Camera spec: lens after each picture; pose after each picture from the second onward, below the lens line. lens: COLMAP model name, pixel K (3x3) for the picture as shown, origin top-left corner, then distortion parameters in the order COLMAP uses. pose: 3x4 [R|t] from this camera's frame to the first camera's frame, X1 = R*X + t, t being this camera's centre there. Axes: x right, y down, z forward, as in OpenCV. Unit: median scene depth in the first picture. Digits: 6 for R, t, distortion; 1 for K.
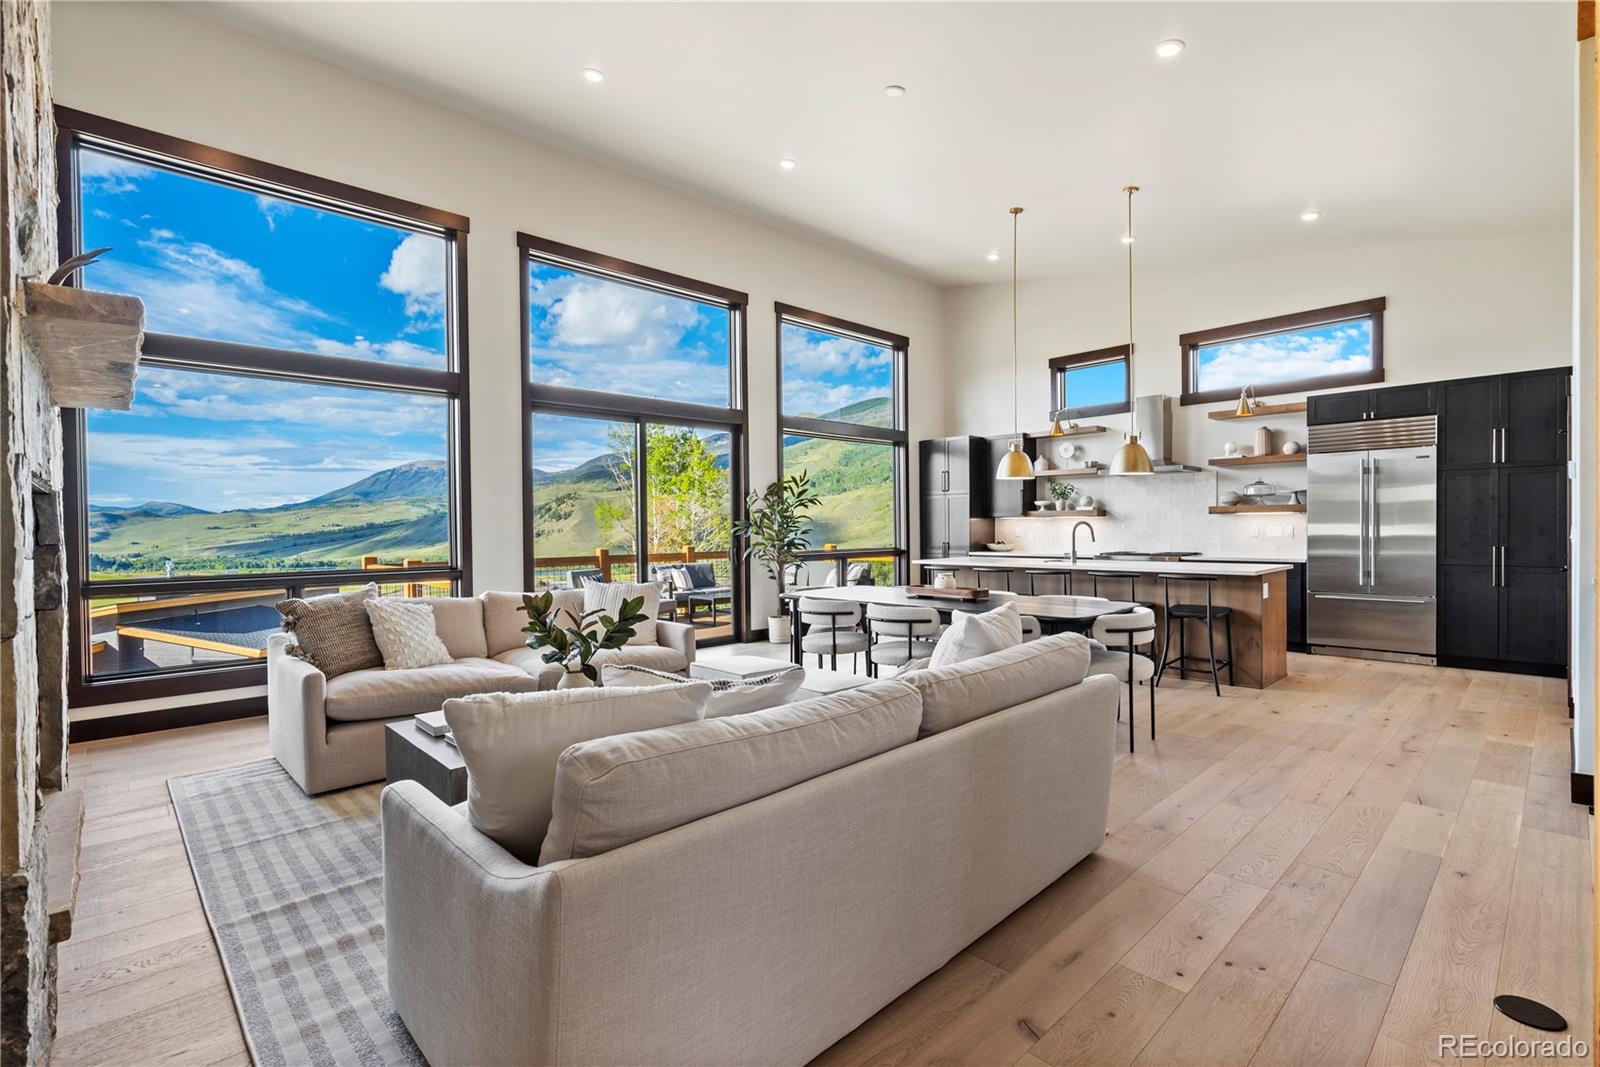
lens RADIAL K [[728.3, 0, 801.6], [0, 728.3, 535.7], [0, 0, 1]] dist [-0.000460, 0.000491]
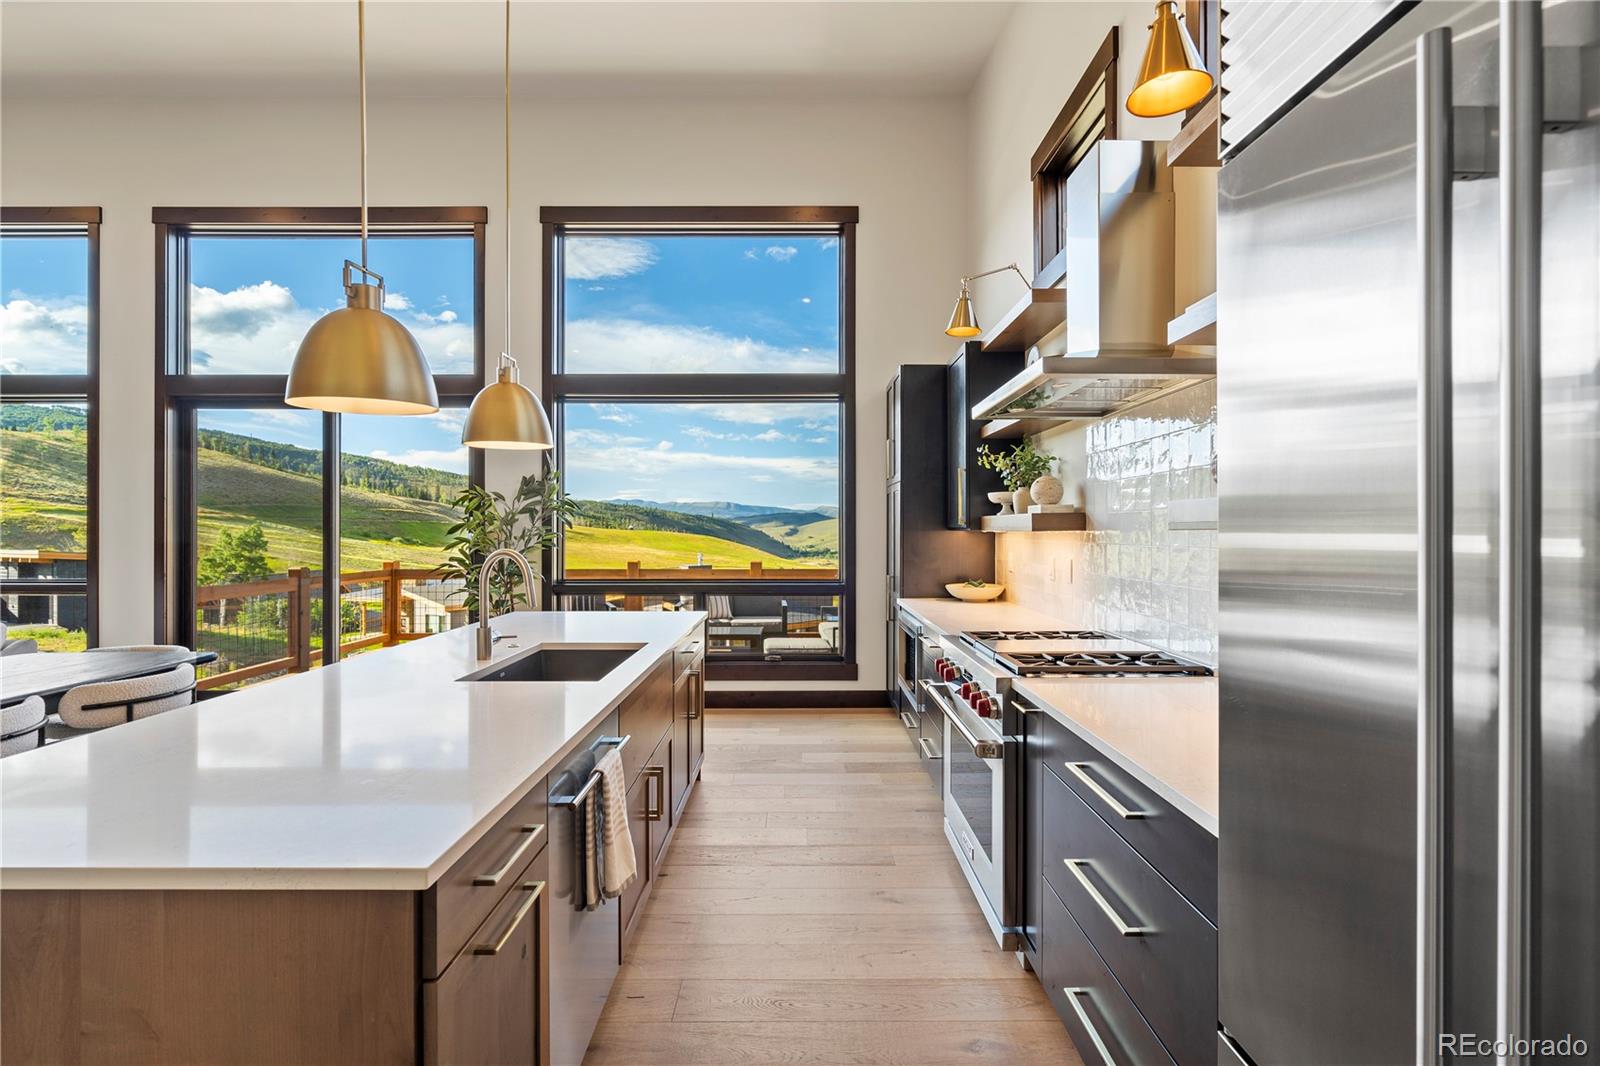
lens RADIAL K [[738.3, 0, 800.0], [0, 738.3, 533.0], [0, 0, 1]] dist [-0.001314, -0.000173]
pose [[0.725517, 0.012345, -0.688094, 0.625586], [-0.014966, 0.999886, 0.002160, -0.026188], [0.688042, 0.008731, 0.725618, 0.692886]]
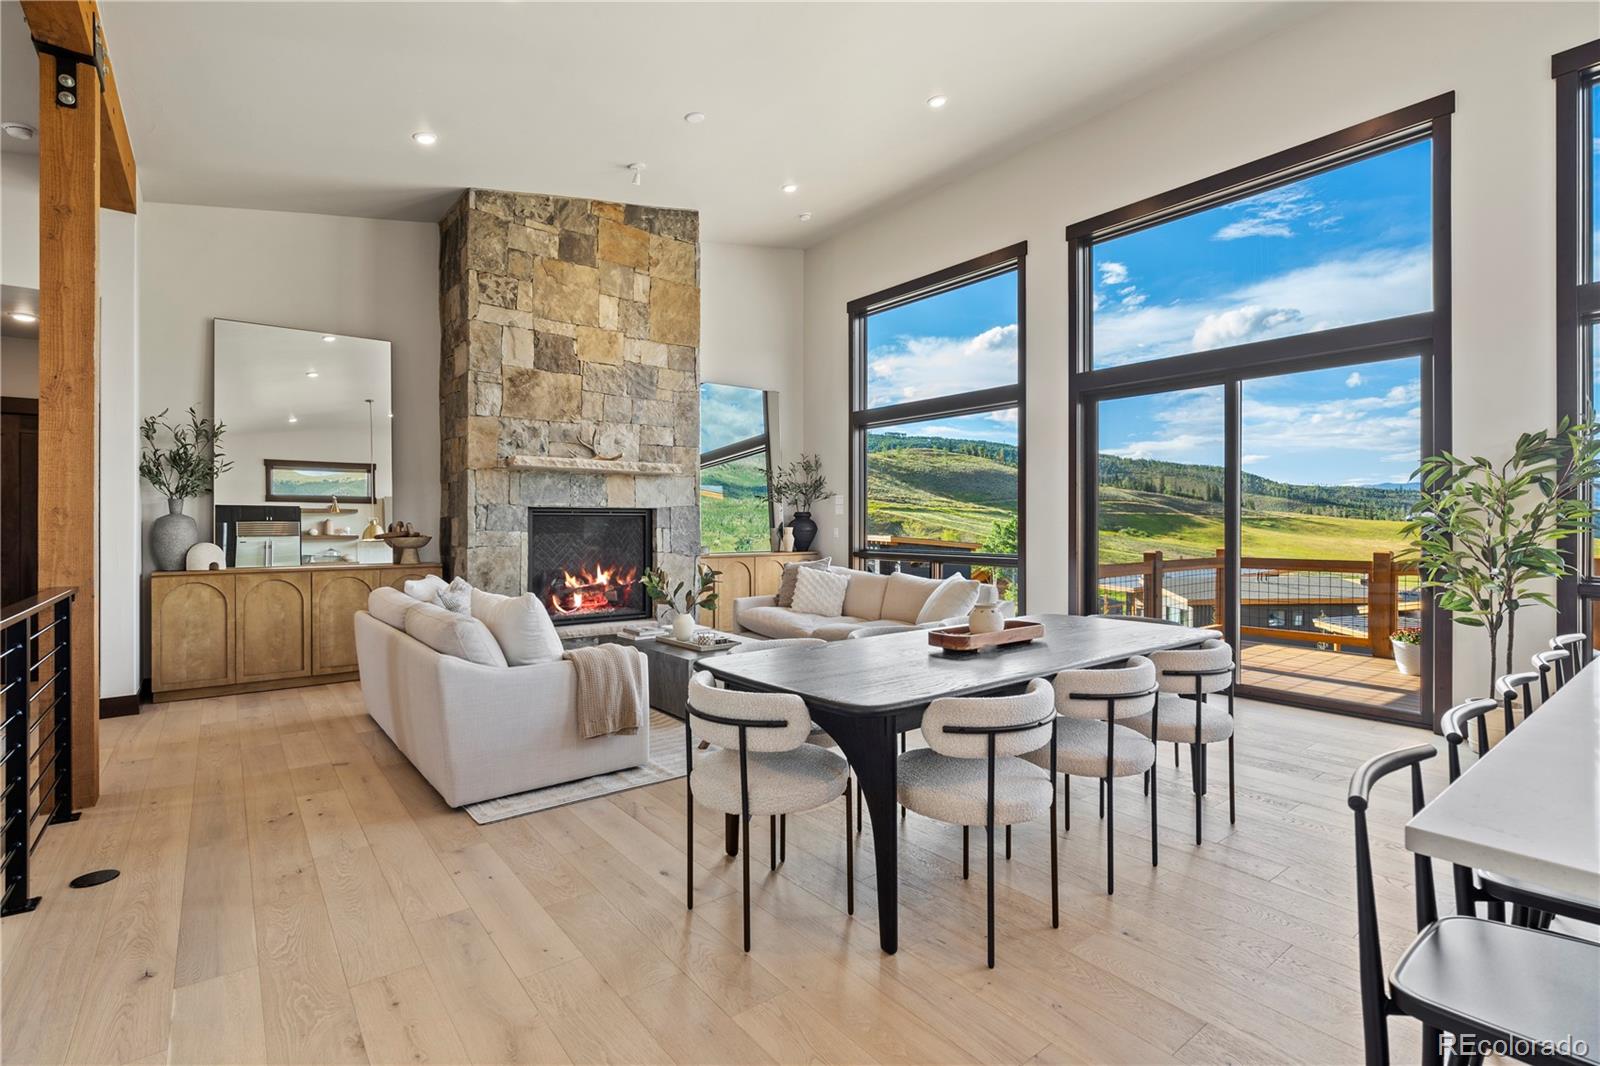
lens RADIAL K [[745.5, 0, 791.5], [0, 745.5, 521.1], [0, 0, 1]] dist [-0.002588, 0.000970]
pose [[-0.103858, 0.007762, -0.994562, 0.523021], [-0.009406, 0.999917, 0.008786, -0.013283], [0.994548, 0.010267, -0.103777, 0.568248]]
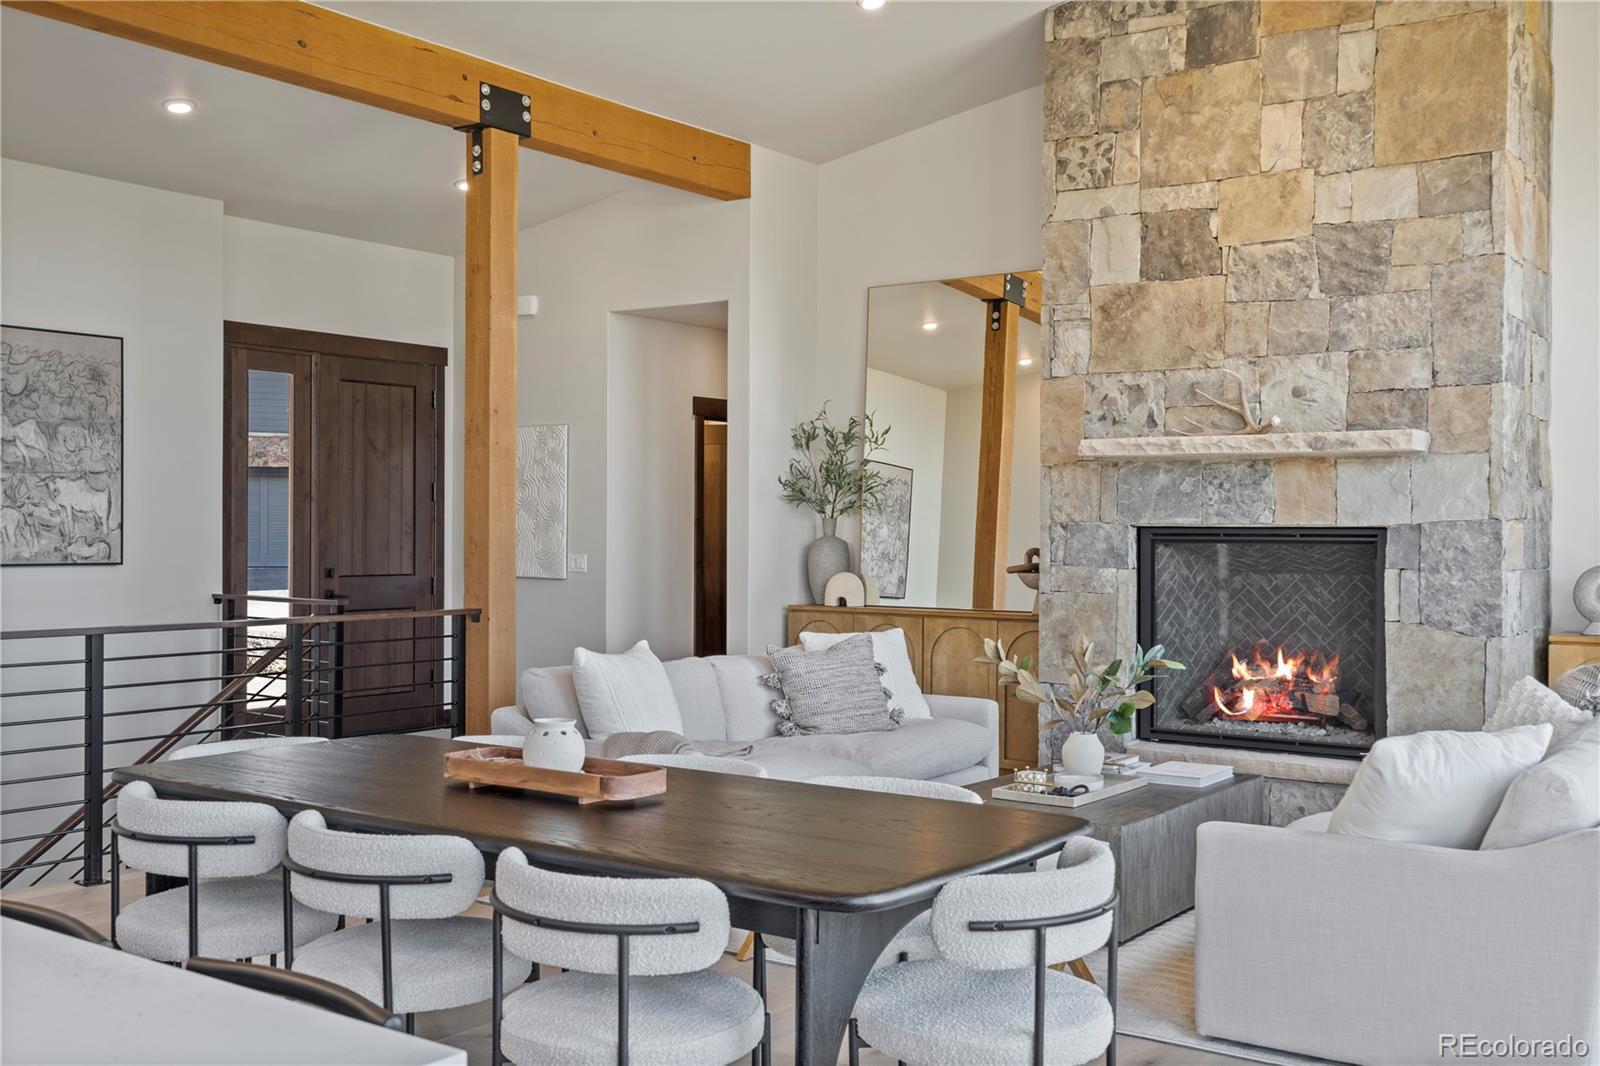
lens RADIAL K [[1605.9, 0, 800.0], [0, 1605.9, 533.0], [0, 0, 1]] dist [0.013393, -0.007787]
pose [[-0.985146, 0.007695, -0.171546, 0.136163], [0.004722, 0.999832, 0.017730, -0.032410], [0.171653, 0.016656, -0.985017, 1.121949]]
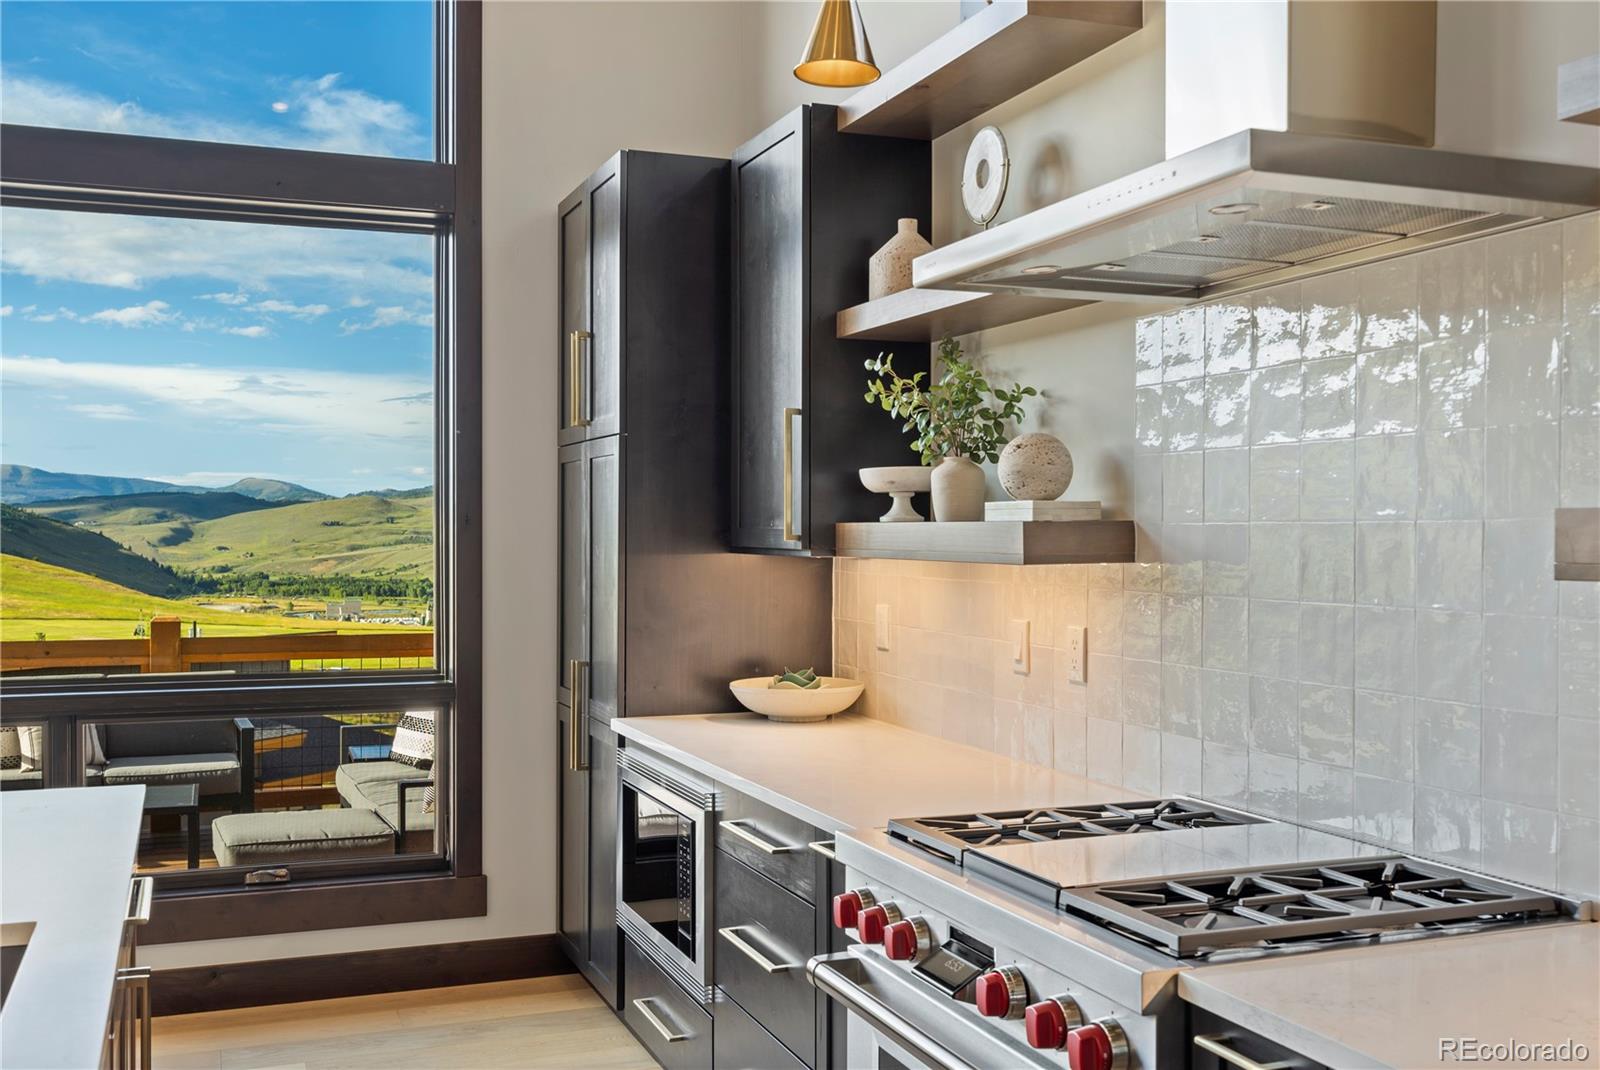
lens RADIAL K [[1560.6, 0, 802.7], [0, 1560.6, 558.5], [0, 0, 1]] dist [0.004899, -0.035130]
pose [[0.925424, 0.018471, -0.378484, 0.526806], [-0.016396, 0.999828, 0.008705, -0.031972], [0.378579, -0.001850, 0.925567, 0.723931]]
